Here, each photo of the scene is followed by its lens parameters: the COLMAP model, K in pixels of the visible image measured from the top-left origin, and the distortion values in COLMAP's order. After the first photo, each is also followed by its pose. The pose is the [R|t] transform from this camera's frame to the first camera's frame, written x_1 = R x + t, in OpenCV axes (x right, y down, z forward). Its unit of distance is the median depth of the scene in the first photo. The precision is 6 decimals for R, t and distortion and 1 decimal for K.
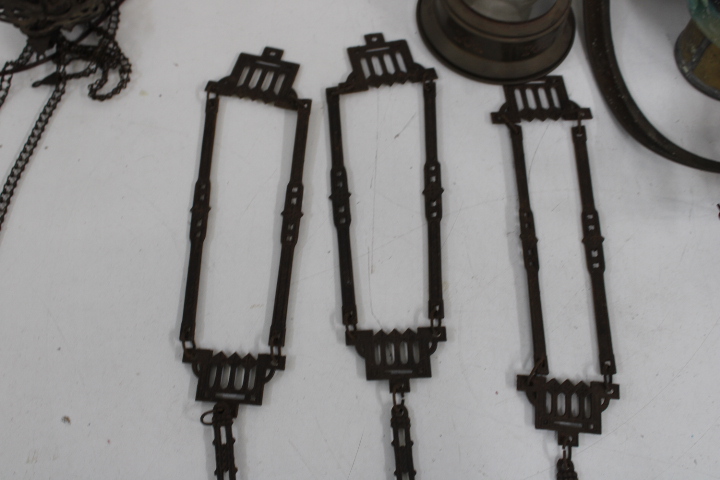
lens RADIAL K [[794.0, 0, 359.7], [0, 794.0, 234.1], [0, 0, 1]] dist [-0.071249, 0.000000]
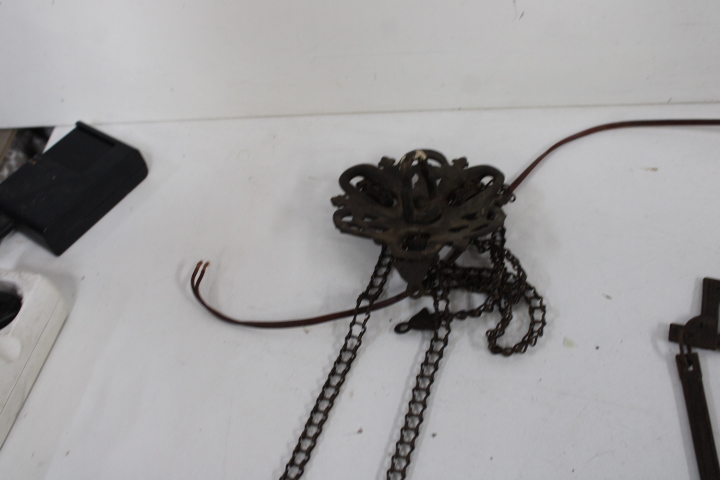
lens RADIAL K [[794.0, 0, 361.0], [0, 794.0, 240.1], [0, 0, 1]] dist [-0.071249, 0.000000]
pose [[0.987053, -0.015878, -0.159608, -0.496427], [-0.016873, 0.979289, -0.201764, -0.188844], [0.159505, 0.201845, 0.966342, 0.488697]]
